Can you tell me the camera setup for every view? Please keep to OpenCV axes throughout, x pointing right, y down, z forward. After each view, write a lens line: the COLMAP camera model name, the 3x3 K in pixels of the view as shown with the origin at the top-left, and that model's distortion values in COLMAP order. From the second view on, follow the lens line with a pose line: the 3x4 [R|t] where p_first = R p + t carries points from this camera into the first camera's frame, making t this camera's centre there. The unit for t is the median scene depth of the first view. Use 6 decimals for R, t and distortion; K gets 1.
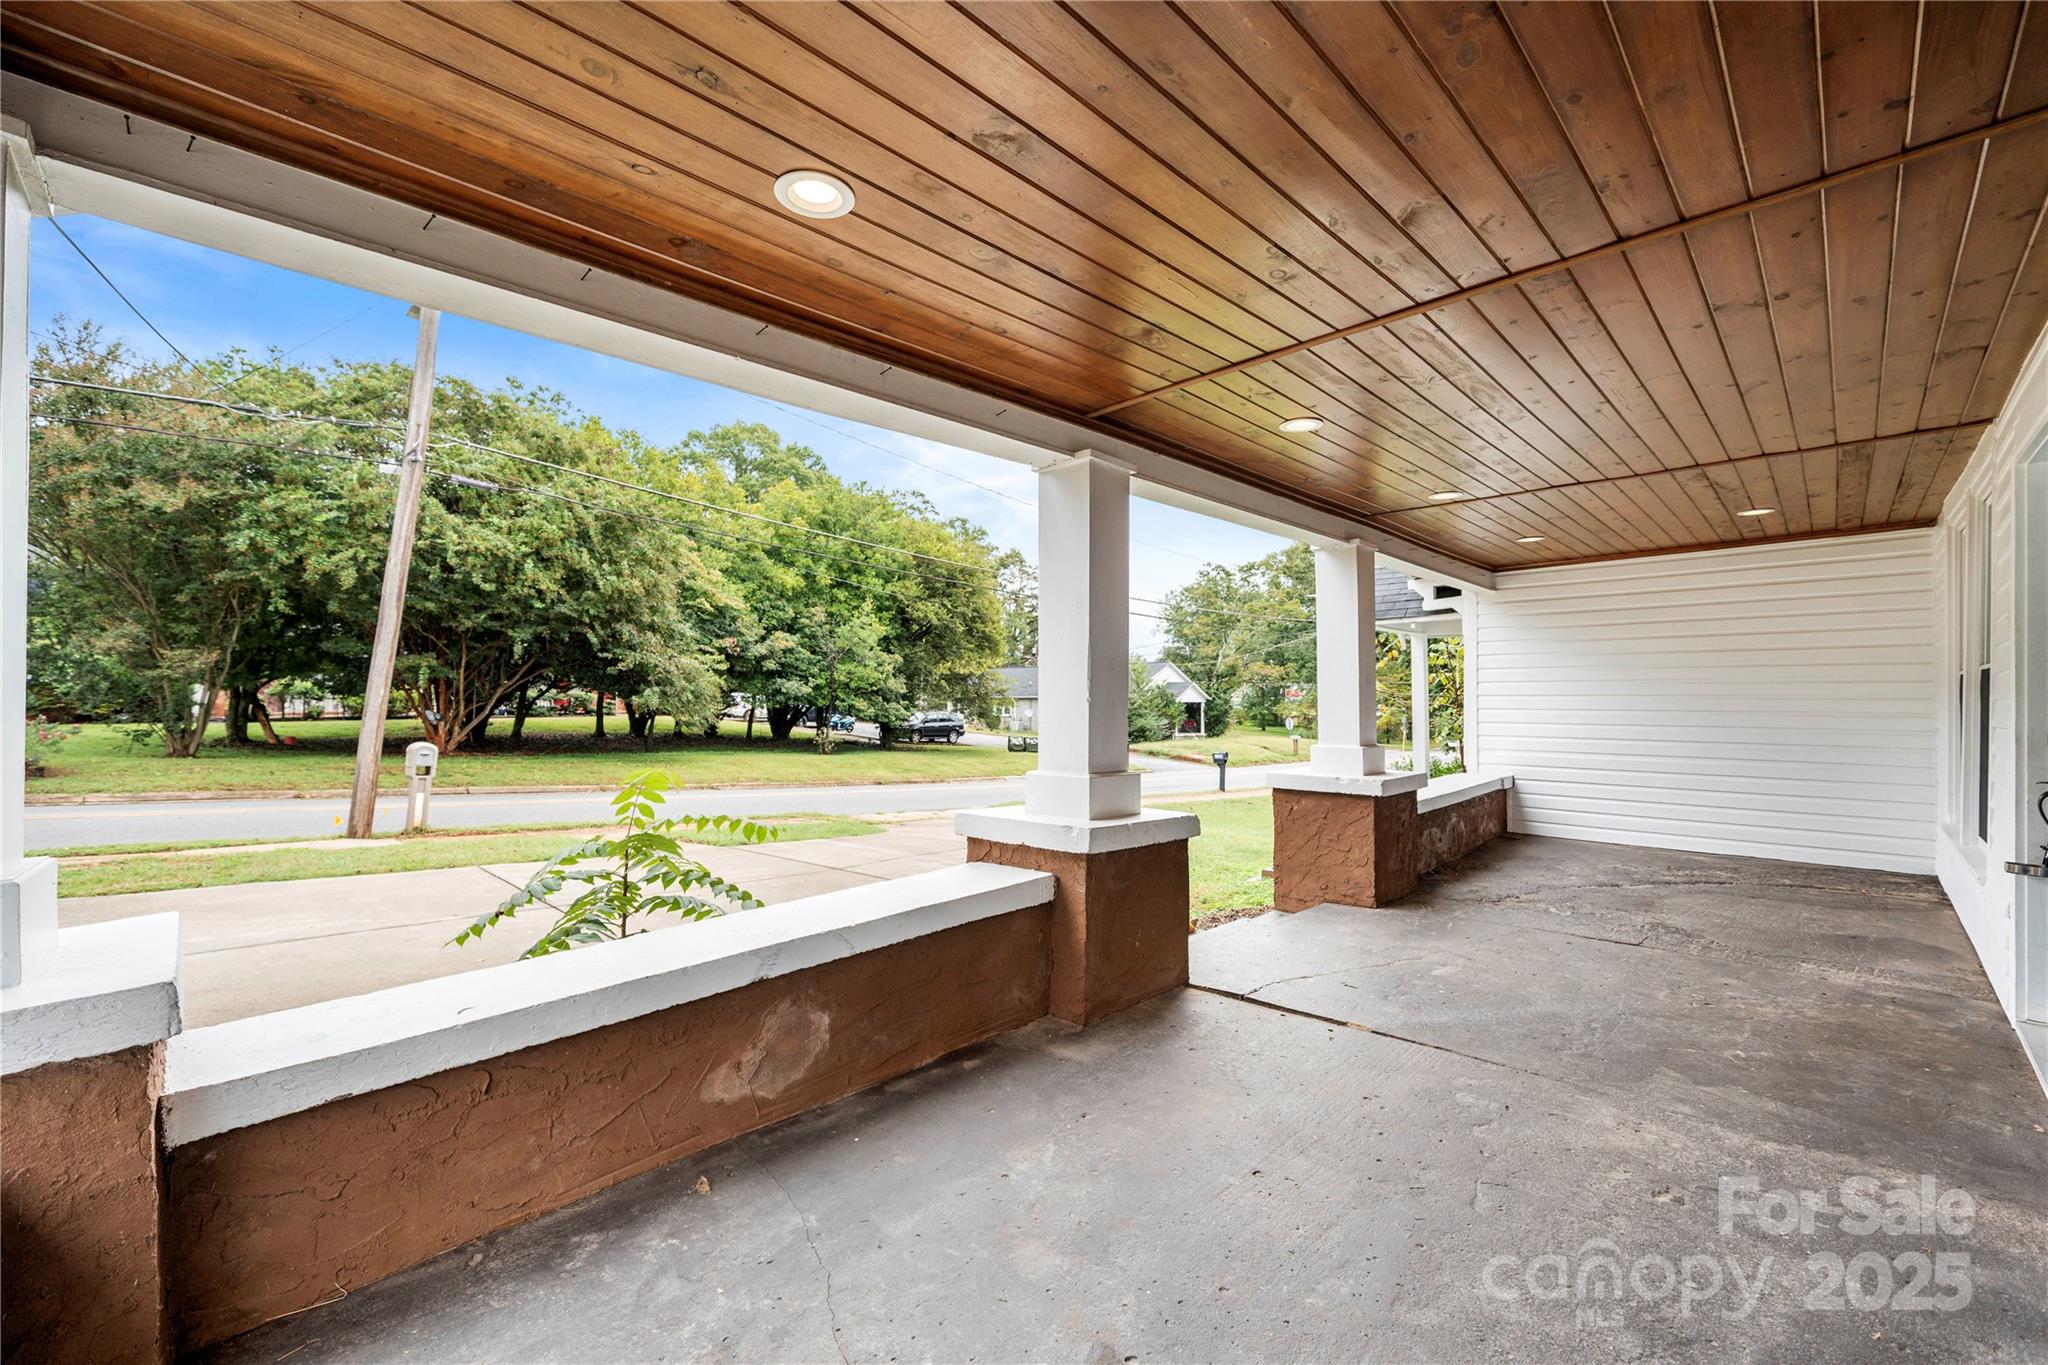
lens RADIAL K [[846.0, 0, 1025.3], [0, 846.0, 696.6], [0, 0, 1]] dist [0.001405, 0.000272]
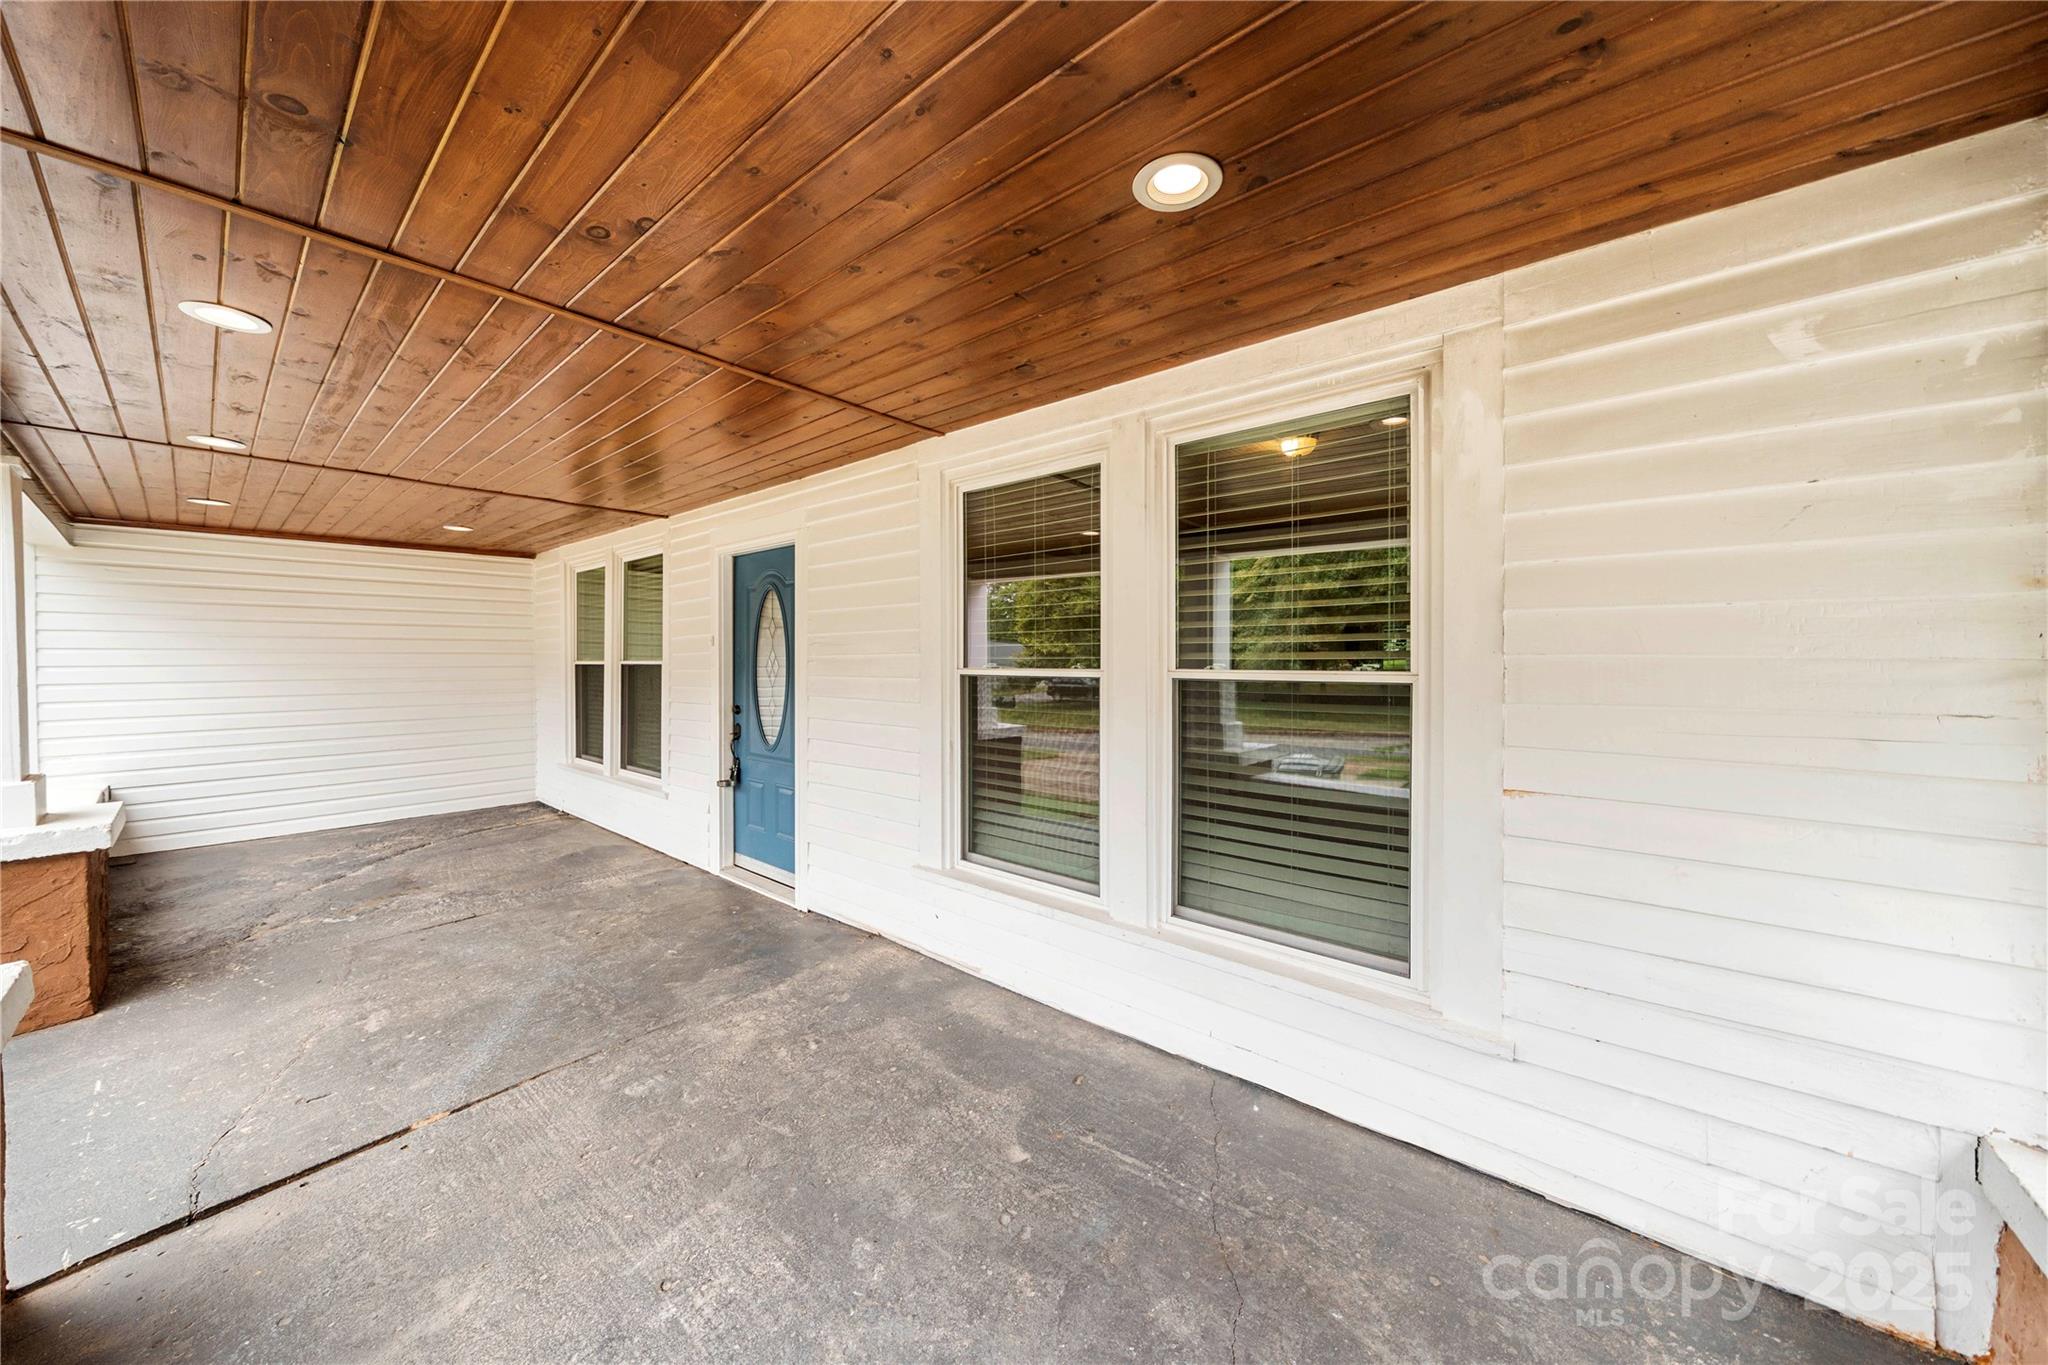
lens RADIAL K [[700.9, 0, 1024.8], [0, 700.9, 667.8], [0, 0, 1]] dist [-0.001507, -0.000057]
pose [[-0.080683, -0.014200, 0.996639, -0.321911], [-0.000029, 0.999899, 0.014244, -0.058953], [-0.996740, 0.001120, -0.080675, 0.472160]]
